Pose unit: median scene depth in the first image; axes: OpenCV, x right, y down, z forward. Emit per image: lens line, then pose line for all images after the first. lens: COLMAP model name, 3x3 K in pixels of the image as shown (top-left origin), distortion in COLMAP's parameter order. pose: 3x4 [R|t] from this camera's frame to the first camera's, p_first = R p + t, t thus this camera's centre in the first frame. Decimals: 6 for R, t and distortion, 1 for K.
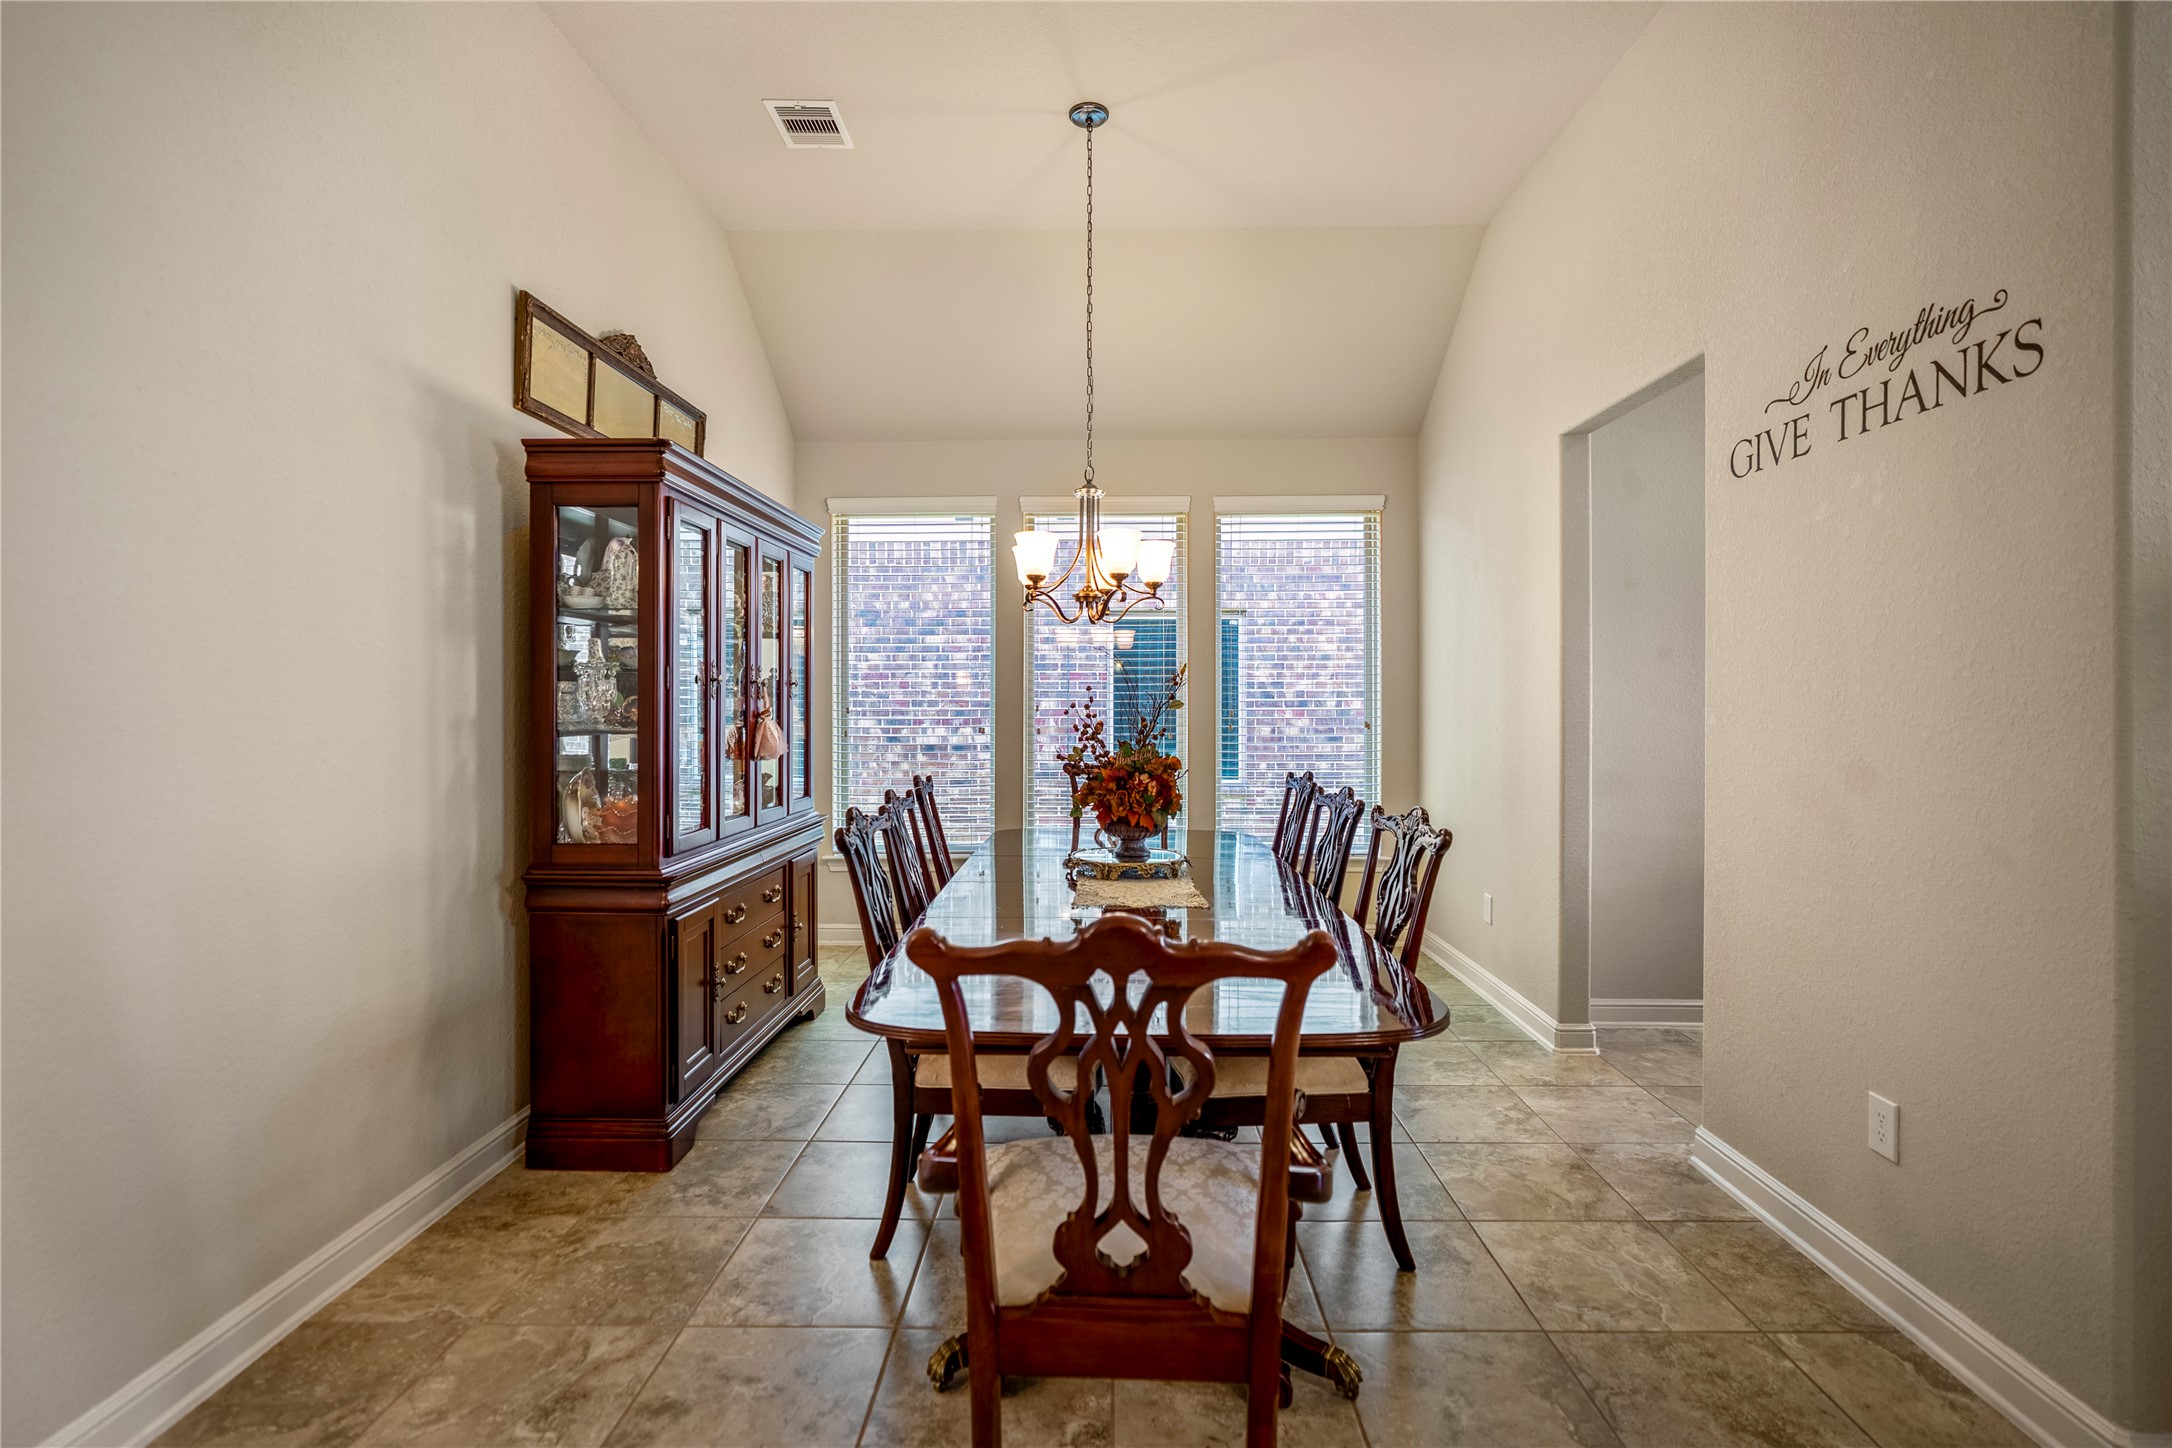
lens RADIAL K [[992.7, 0, 1098.5], [0, 992.7, 706.7], [0, 0, 1]] dist [-0.001584, -0.000685]
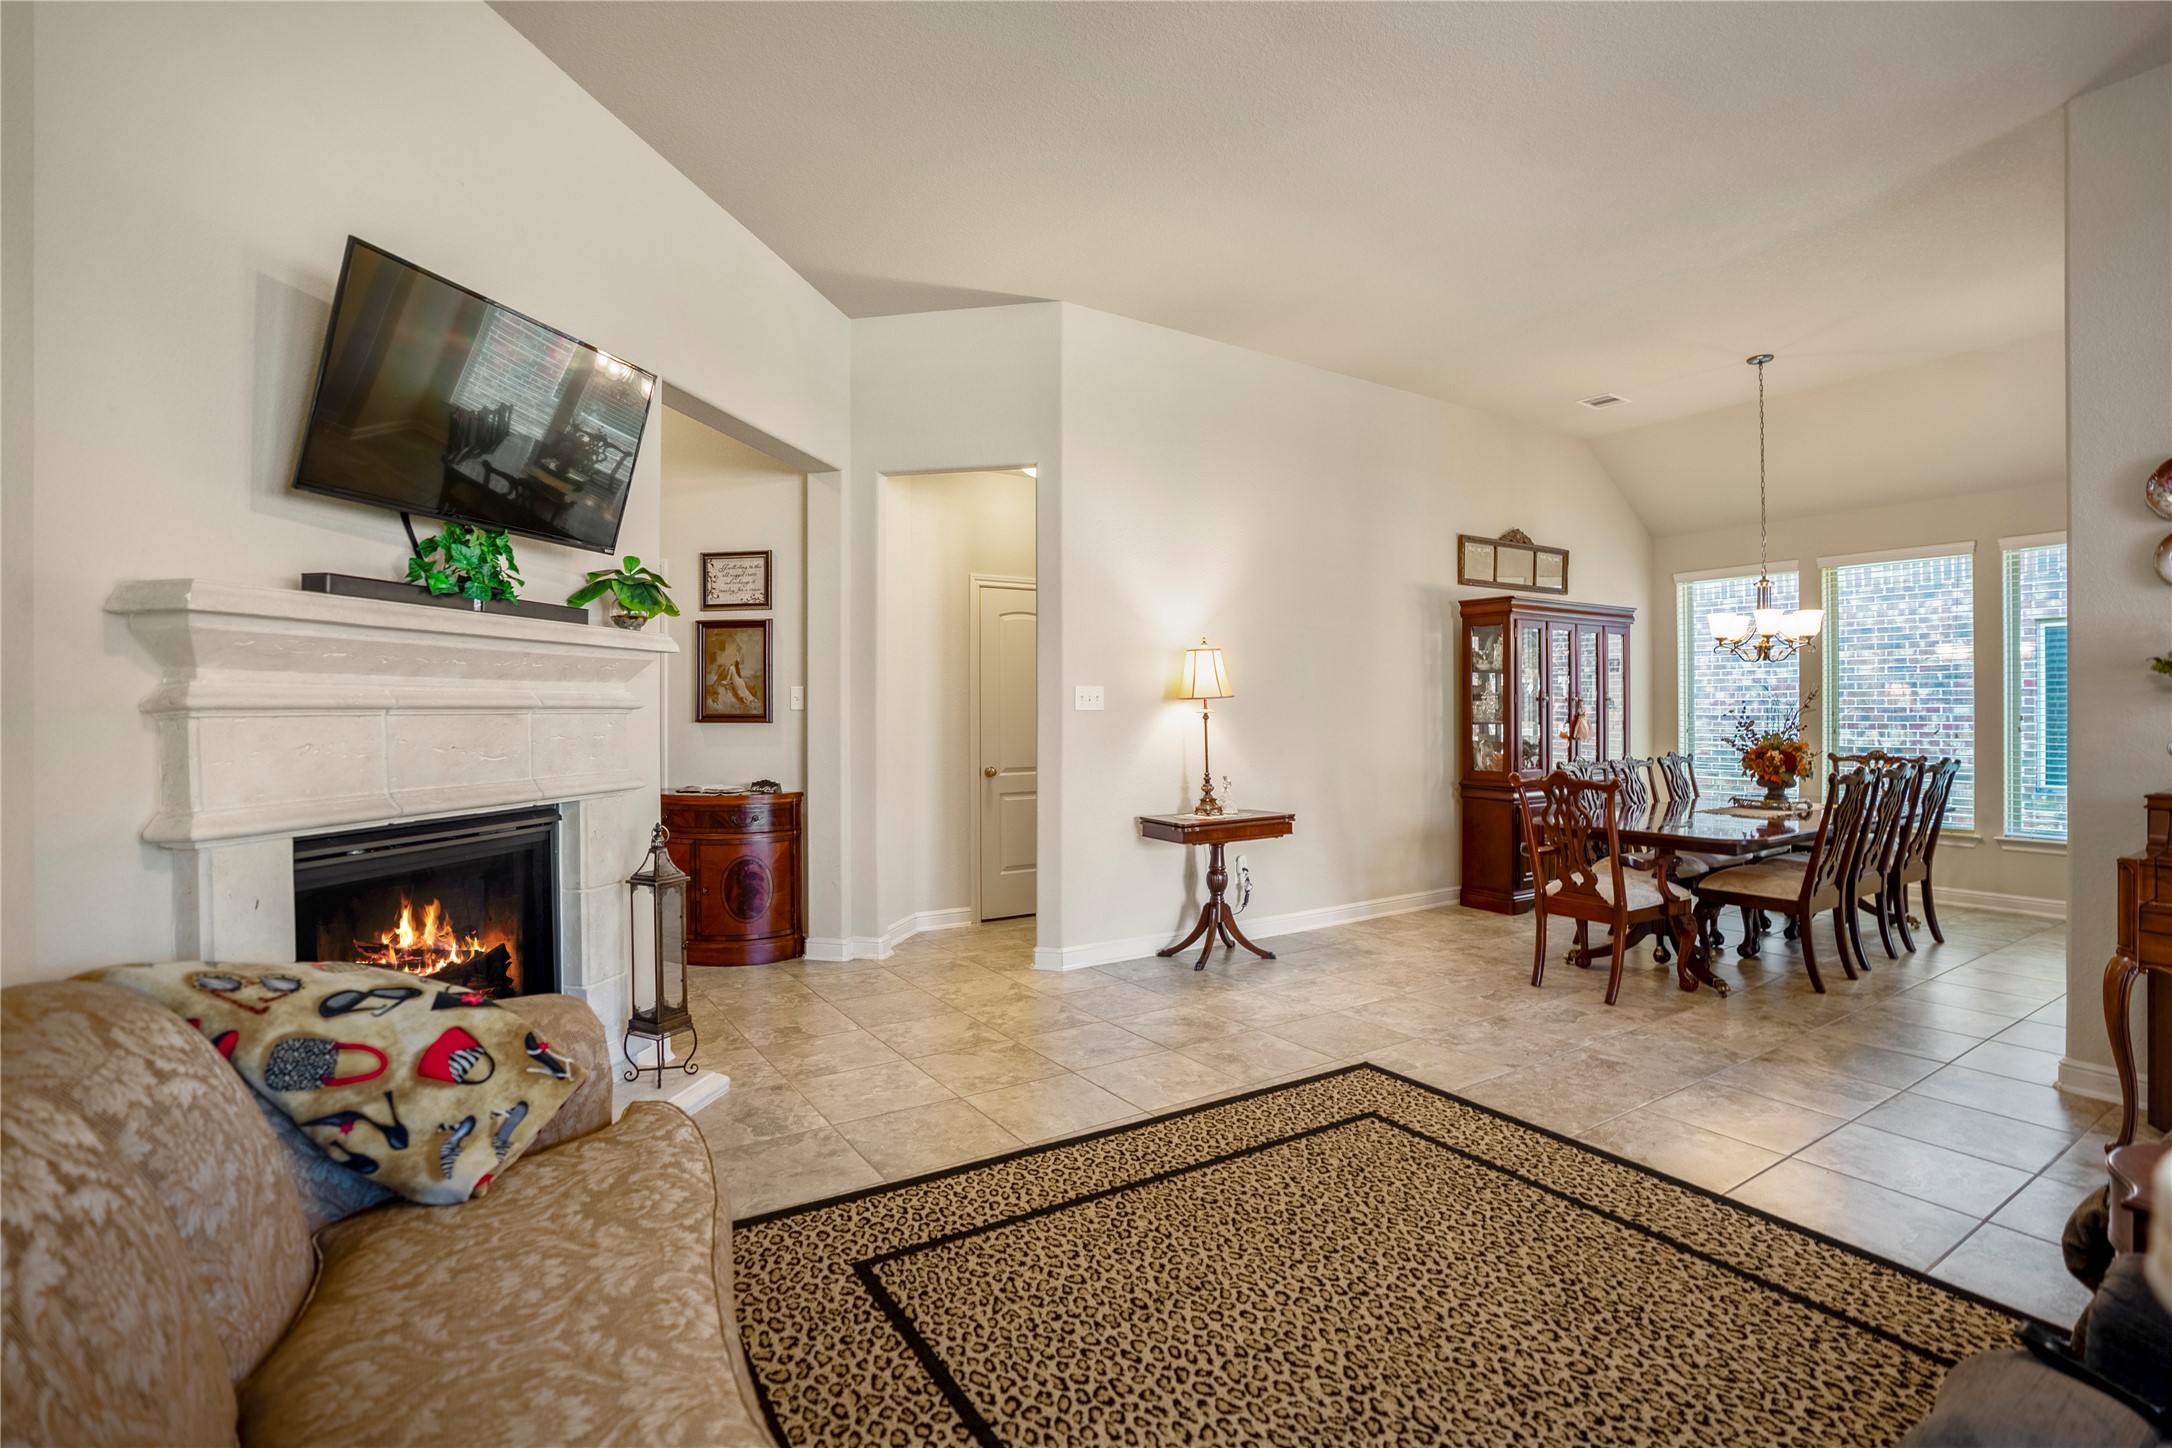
lens RADIAL K [[992.7, 0, 1098.5], [0, 992.7, 706.7], [0, 0, 1]] dist [-0.001584, -0.000685]
pose [[0.556154, -0.006758, -0.831052, 0.877787], [0.000027, 0.999967, -0.008114, 0.006460], [0.831080, 0.004491, 0.556135, -0.998975]]
